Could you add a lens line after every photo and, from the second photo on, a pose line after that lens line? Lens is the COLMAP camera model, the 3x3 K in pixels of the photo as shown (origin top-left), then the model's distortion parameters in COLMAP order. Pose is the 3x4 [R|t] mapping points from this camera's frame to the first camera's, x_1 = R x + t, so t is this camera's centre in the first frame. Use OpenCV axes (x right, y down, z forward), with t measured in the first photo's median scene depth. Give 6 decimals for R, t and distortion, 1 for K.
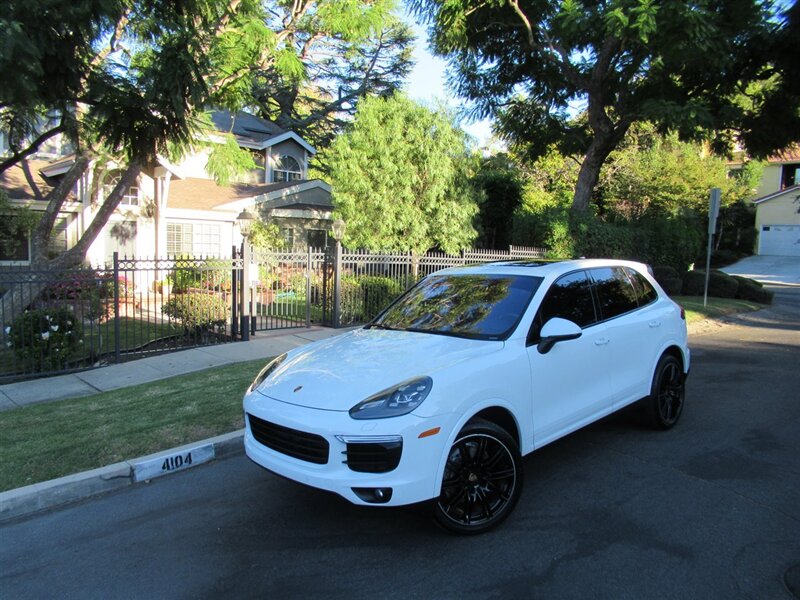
lens RADIAL K [[623.9, 0, 396.6], [0, 623.9, 295.5], [0, 0, 1]] dist [-0.011431, 0.037785]
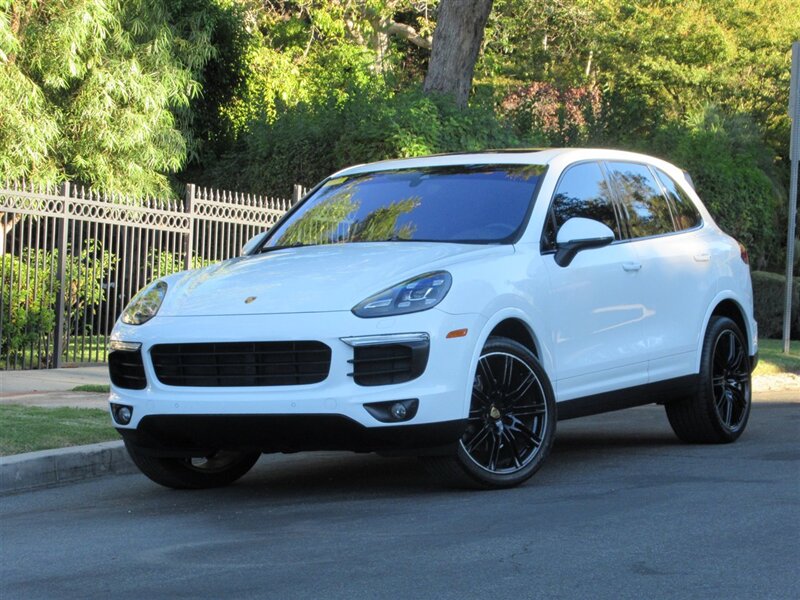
lens RADIAL K [[2803.9, 0, 400.0], [0, 2803.9, 300.0], [0, 0, 1]] dist [0.793718, 2.119590]
pose [[0.948899, 0.000964, 0.315579, -0.271928], [0.022959, 0.997135, -0.072079, 0.103845], [-0.314744, 0.075641, 0.946158, -0.558594]]
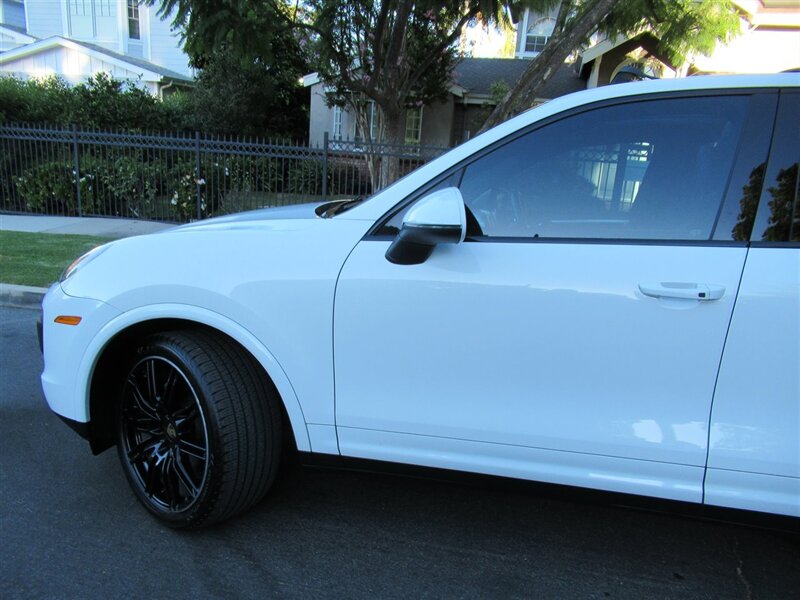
lens RADIAL K [[615.1, 0, 400.0], [0, 615.1, 300.0], [0, 0, 1]] dist [-0.001363, 0.009008]
pose [[0.551602, 0.232378, -0.801084, 0.173381], [-0.135760, 0.972614, 0.188655, 0.010598], [0.822985, 0.004693, 0.568044, 0.222863]]
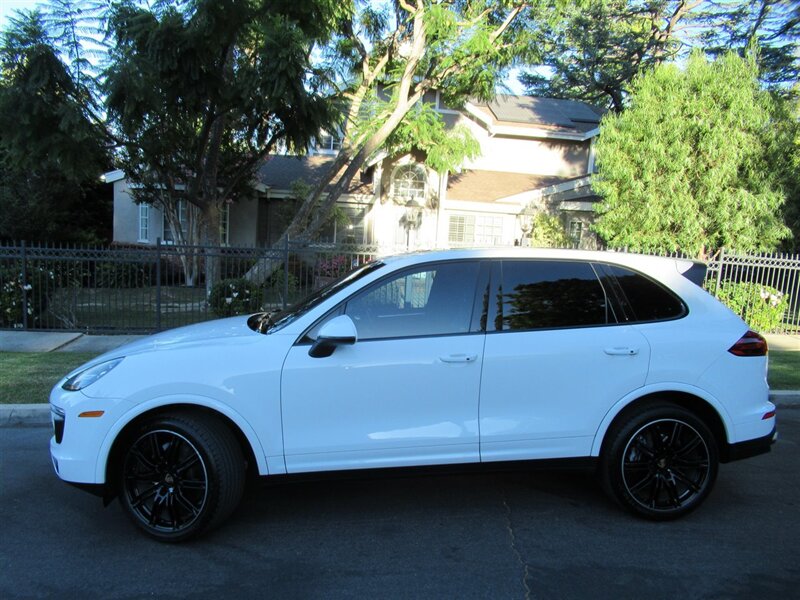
lens RADIAL K [[623.9, 0, 396.6], [0, 623.9, 295.5], [0, 0, 1]] dist [-0.011431, 0.037785]
pose [[0.792271, 0.087662, -0.603840, 0.233123], [-0.086561, 0.995765, 0.030987, -0.005704], [0.603998, 0.027719, 0.796503, 0.125941]]
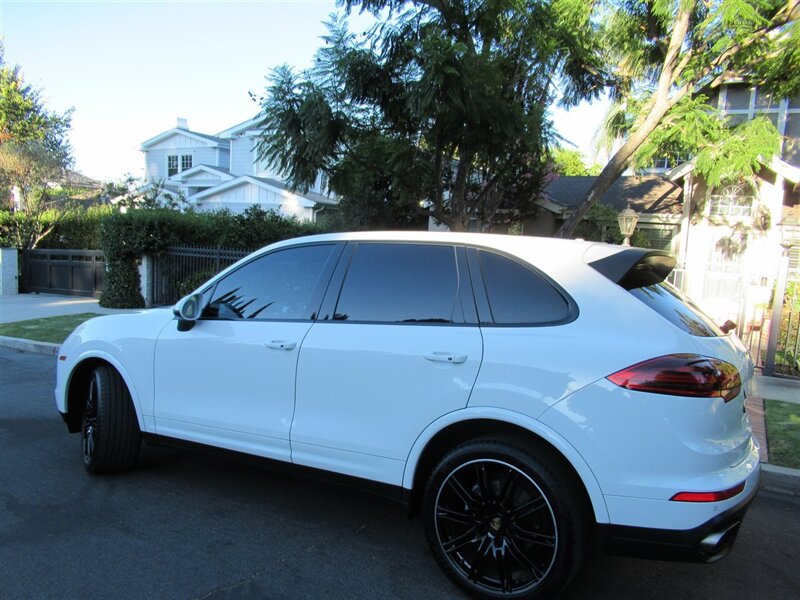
lens RADIAL K [[623.9, 0, 396.6], [0, 623.9, 295.5], [0, 0, 1]] dist [-0.011431, 0.037785]
pose [[0.278023, 0.090035, -0.956346, 0.330877], [-0.138282, 0.988979, 0.052907, -0.011125], [0.950569, 0.117536, 0.287409, 0.302782]]
